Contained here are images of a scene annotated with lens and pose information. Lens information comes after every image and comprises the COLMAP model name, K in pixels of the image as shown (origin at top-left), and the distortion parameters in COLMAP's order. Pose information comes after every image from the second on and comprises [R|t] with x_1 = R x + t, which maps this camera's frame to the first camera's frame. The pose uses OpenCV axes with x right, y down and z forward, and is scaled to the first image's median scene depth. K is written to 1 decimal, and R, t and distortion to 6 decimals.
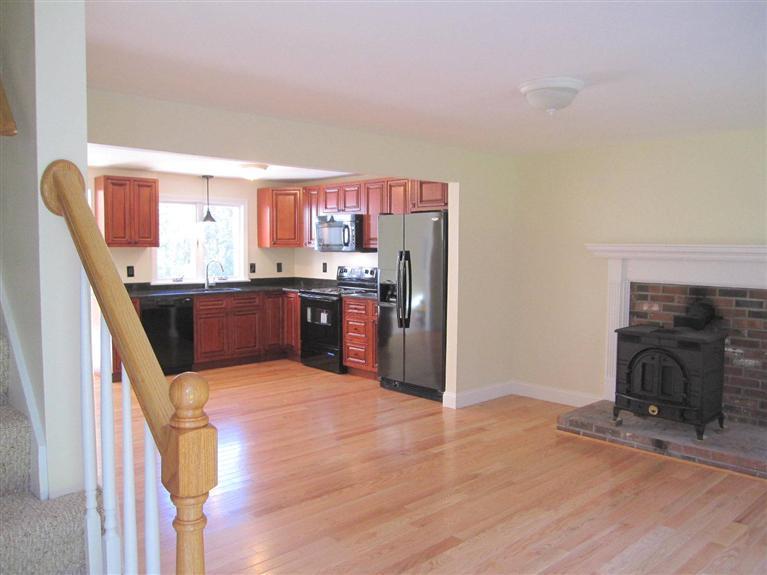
lens RADIAL K [[634.8, 0, 381.9], [0, 634.8, 288.9], [0, 0, 1]] dist [-0.070075, 0.033090]
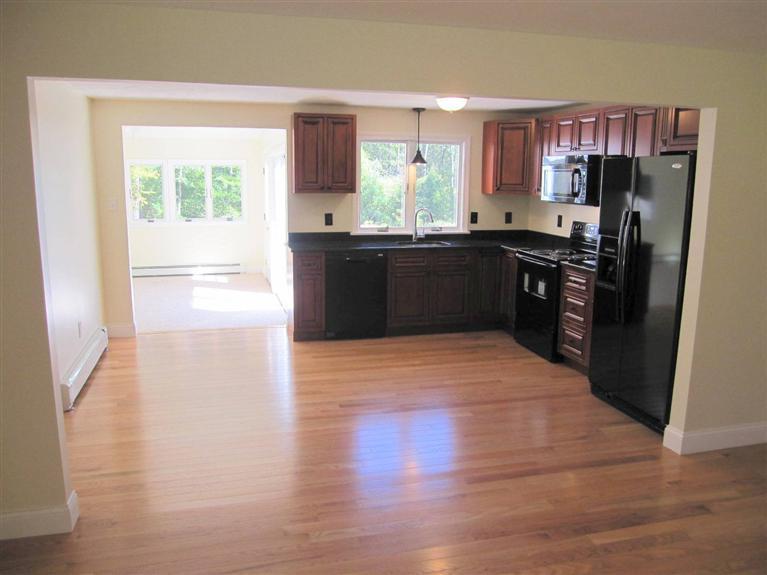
lens RADIAL K [[634.8, 0, 384.8], [0, 634.8, 286.2], [0, 0, 1]] dist [-0.070075, 0.033090]
pose [[0.882449, 0.087178, -0.462260, 0.099479], [-0.038696, 0.992800, 0.113363, -0.038061], [0.468815, -0.082149, 0.879468, 0.220498]]
